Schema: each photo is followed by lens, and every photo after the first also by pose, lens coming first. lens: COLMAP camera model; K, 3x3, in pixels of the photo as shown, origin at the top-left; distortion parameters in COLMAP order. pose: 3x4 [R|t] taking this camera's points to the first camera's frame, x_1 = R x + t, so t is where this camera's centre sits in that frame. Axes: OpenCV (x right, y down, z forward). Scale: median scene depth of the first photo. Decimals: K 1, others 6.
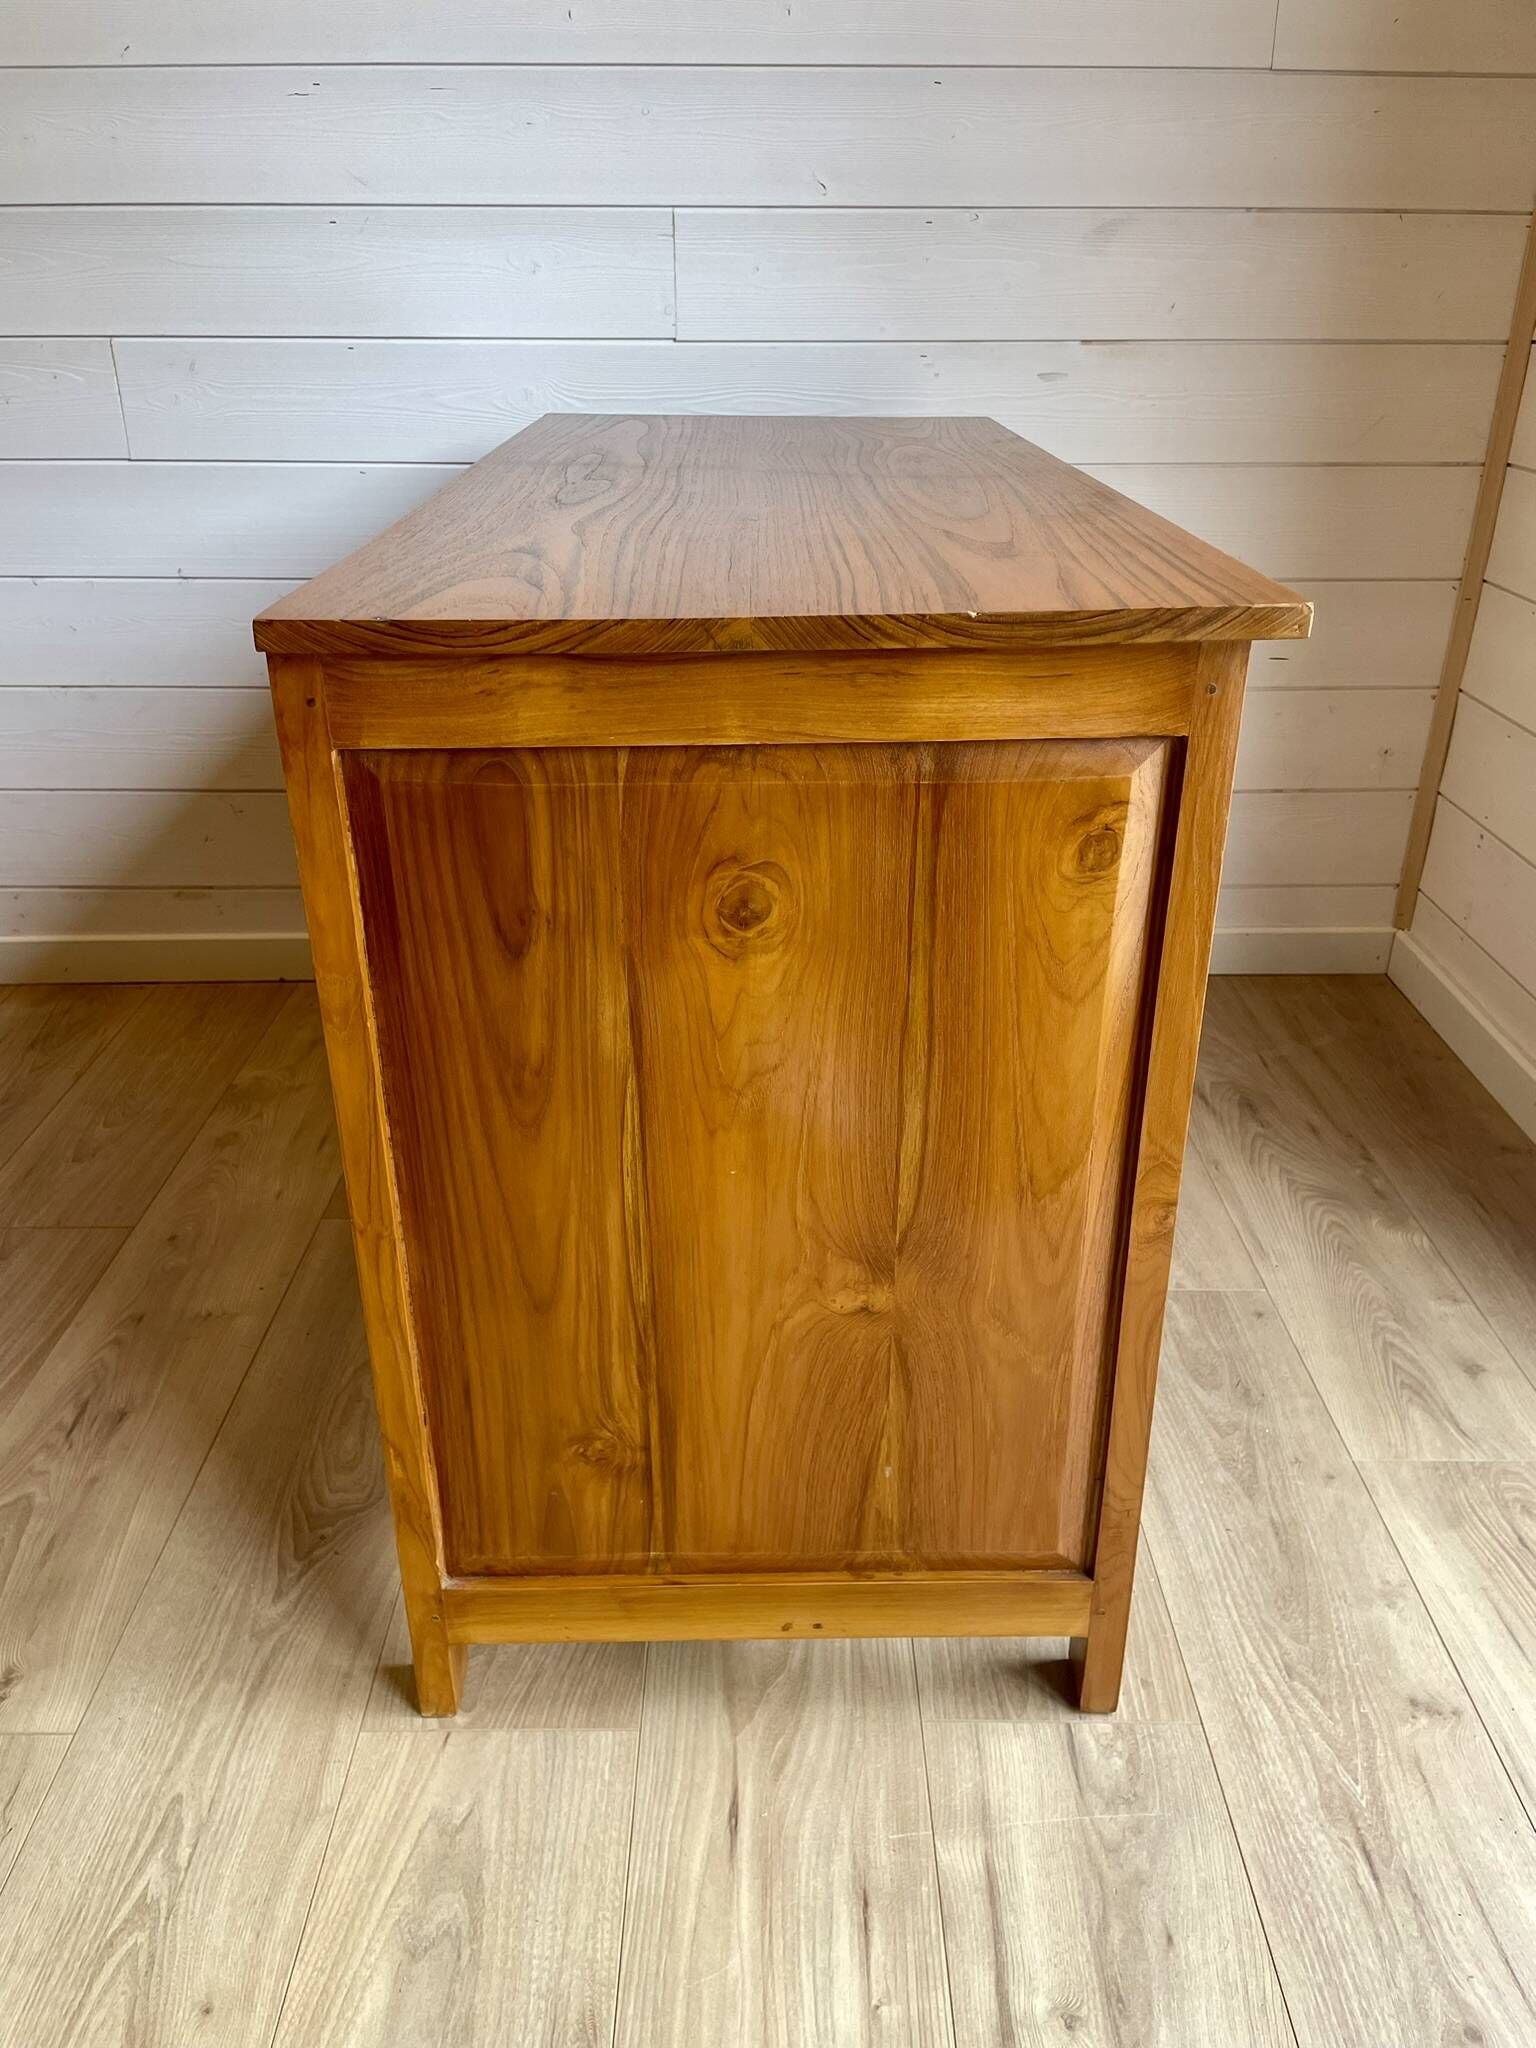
lens RADIAL K [[1556.0, 0, 755.0], [0, 1556.0, 1049.4], [0, 0, 1]] dist [0.074132, -0.102470]
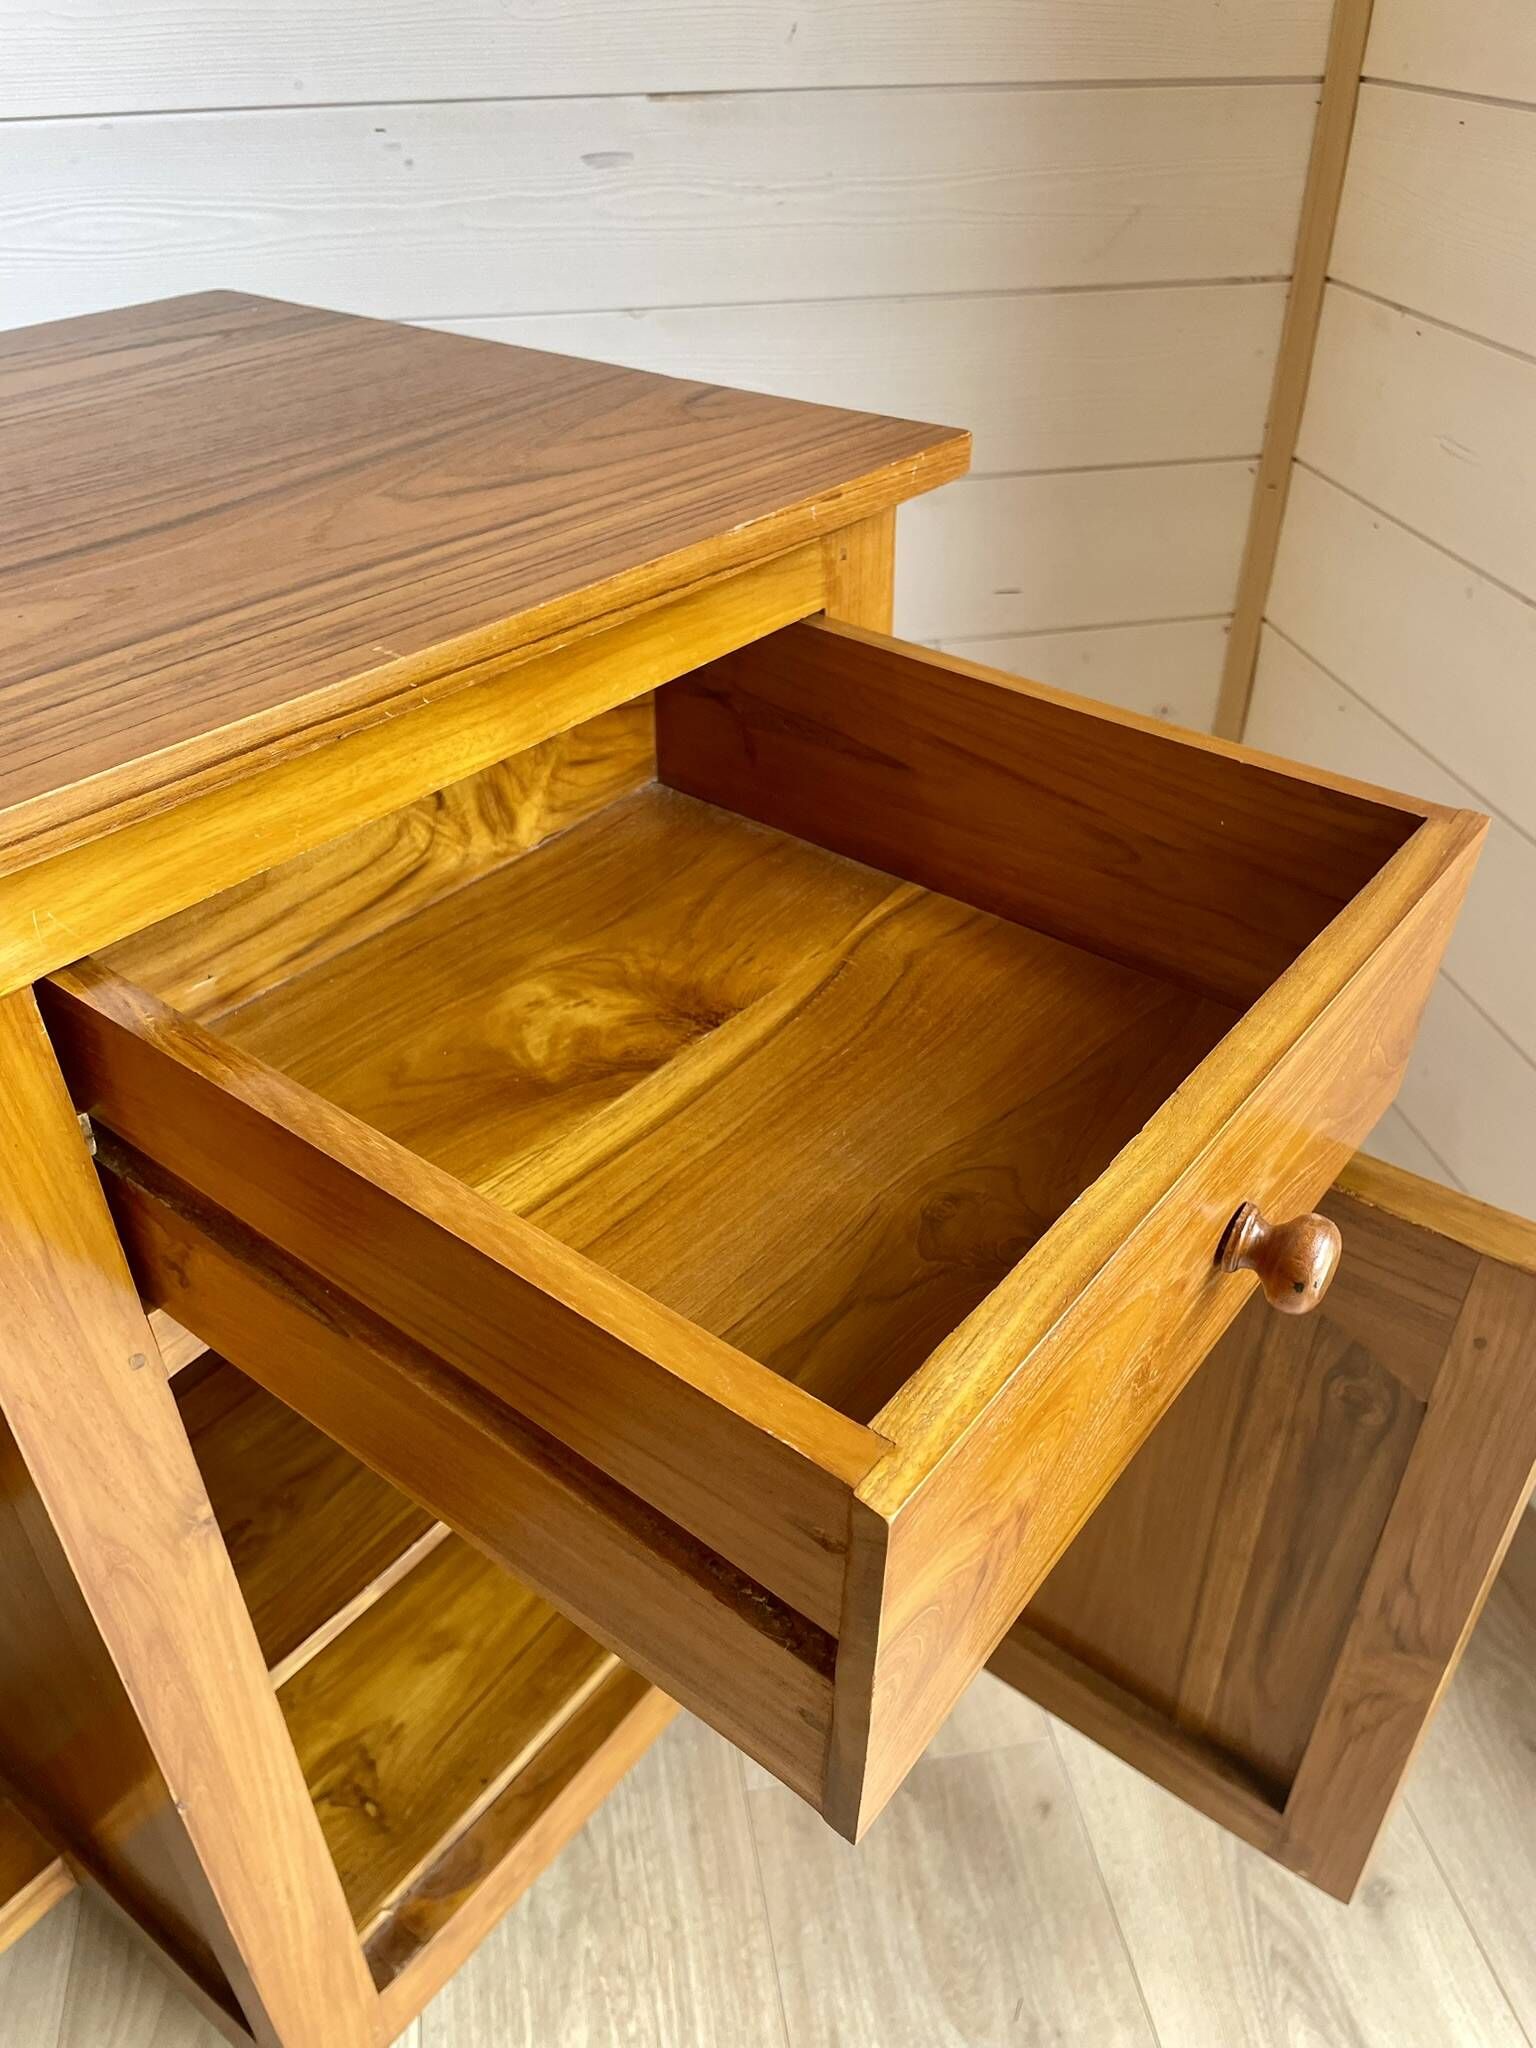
lens RADIAL K [[1556.0, 0, 766.9], [0, 1556.0, 1047.5], [0, 0, 1]] dist [0.074132, -0.102470]
pose [[0.984377, -0.111998, 0.135860, 0.189529], [0.089346, 0.982625, 0.162679, -0.277997], [-0.151719, -0.147999, 0.977281, 0.527432]]
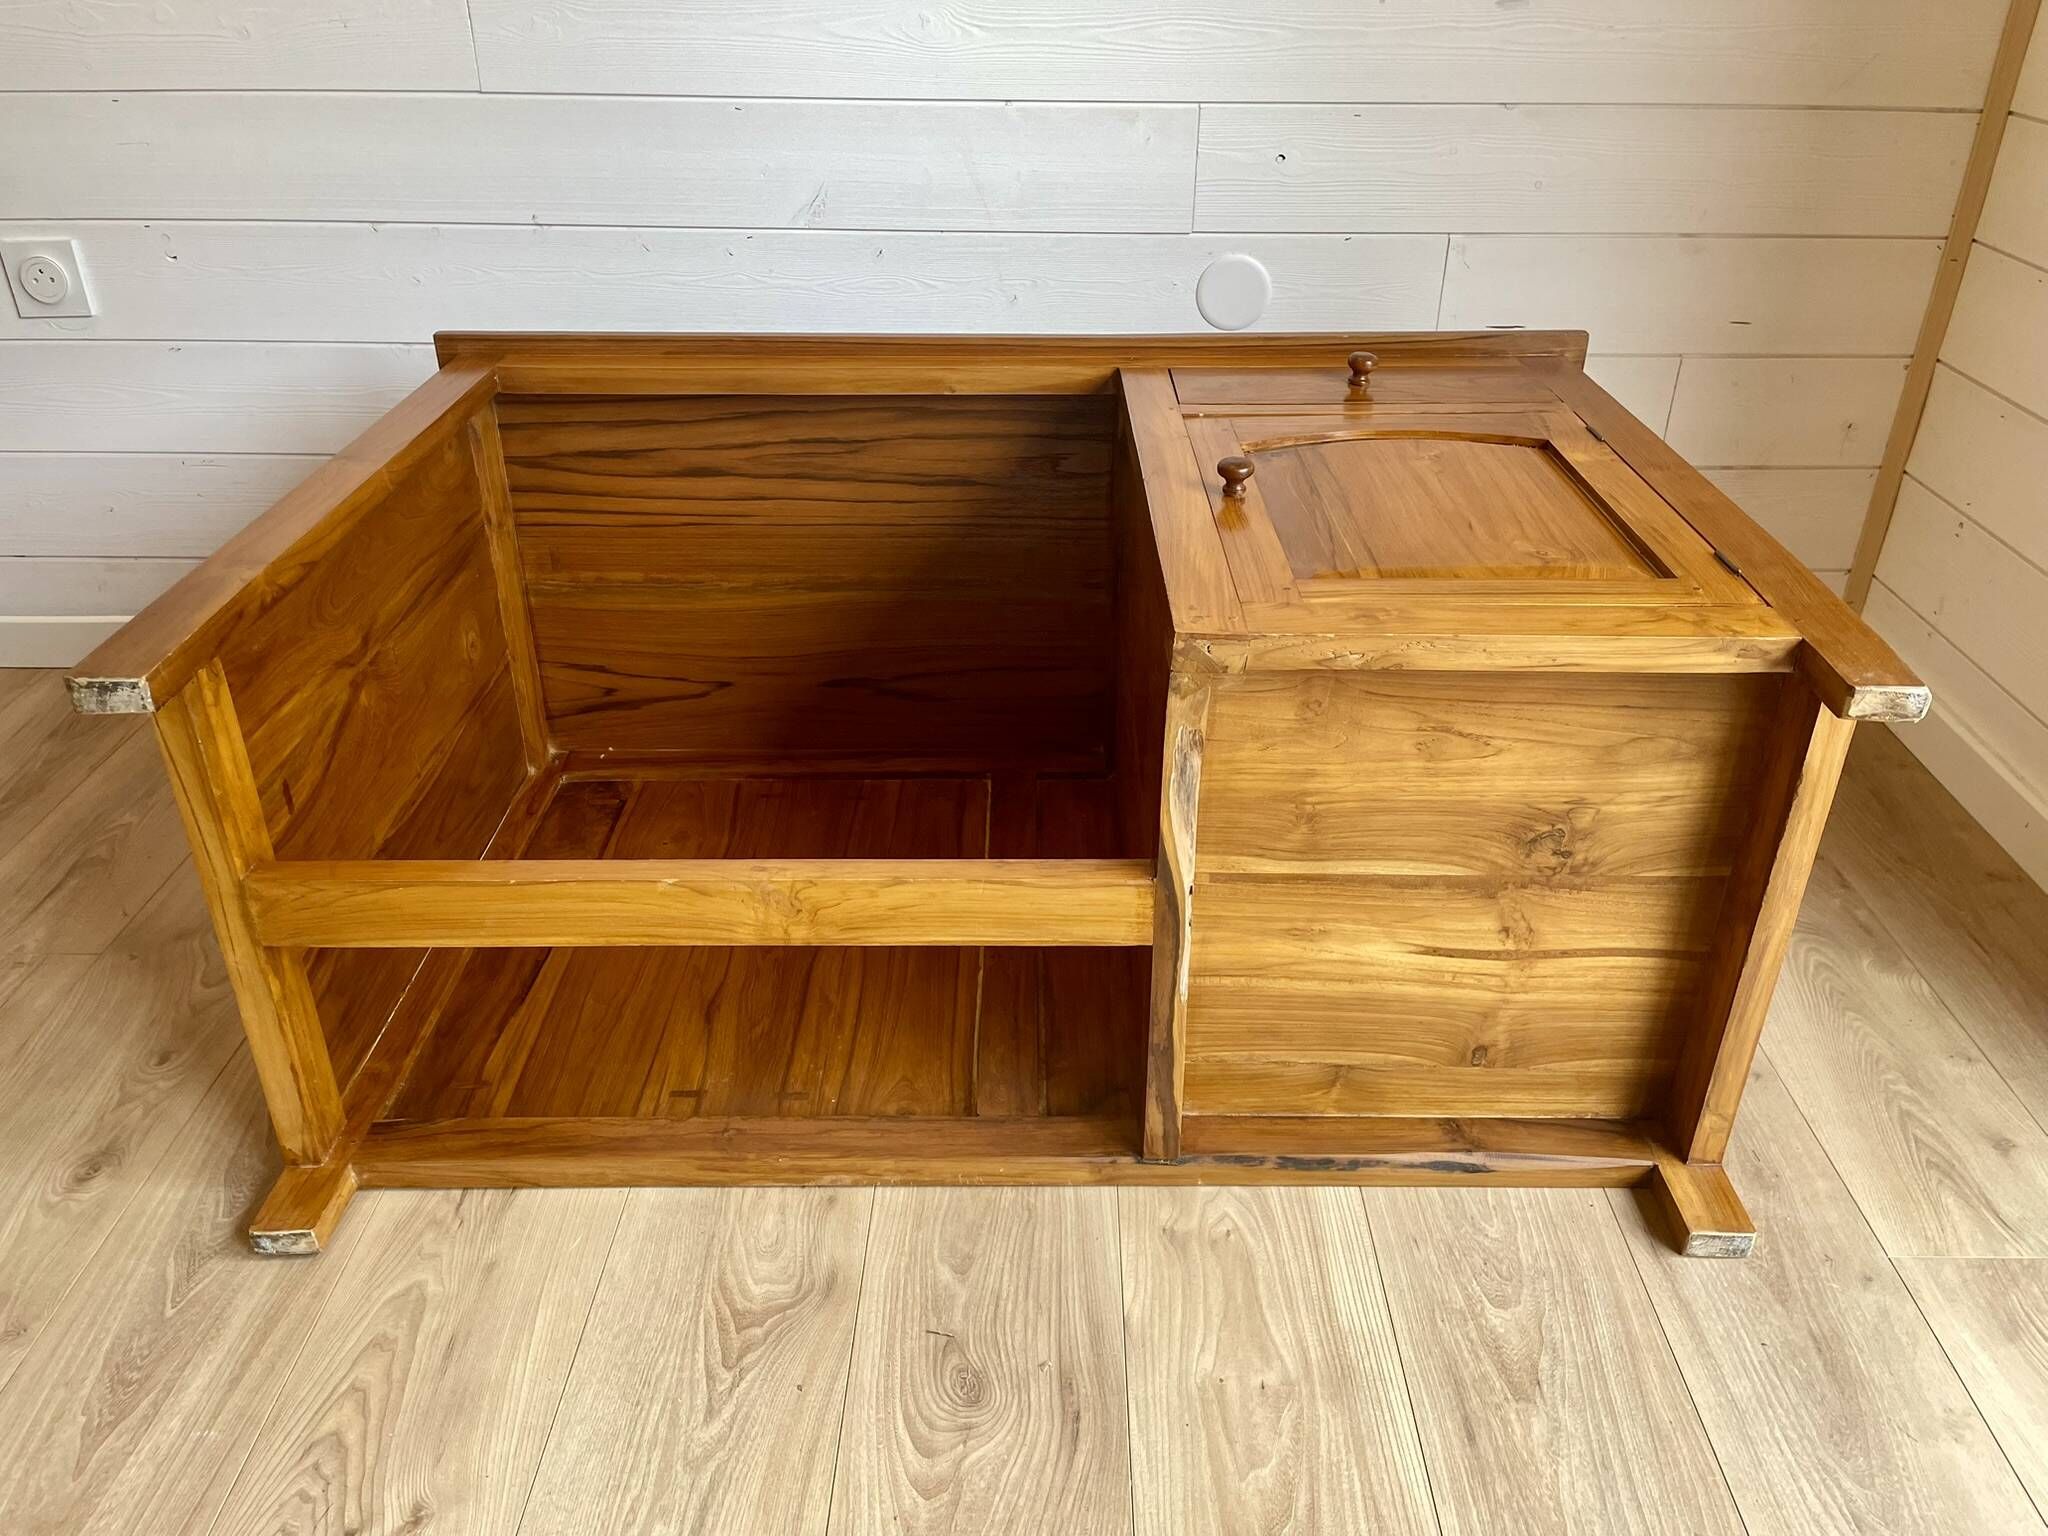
lens RADIAL K [[1556.0, 0, 1031.5], [0, 1556.0, 759.5], [0, 0, 1]] dist [0.074132, -0.102470]
pose [[0.999947, 0.009869, -0.002805, -0.112222], [-0.009695, 0.998353, 0.056553, -0.070357], [0.003359, -0.056523, 0.998396, 0.119786]]
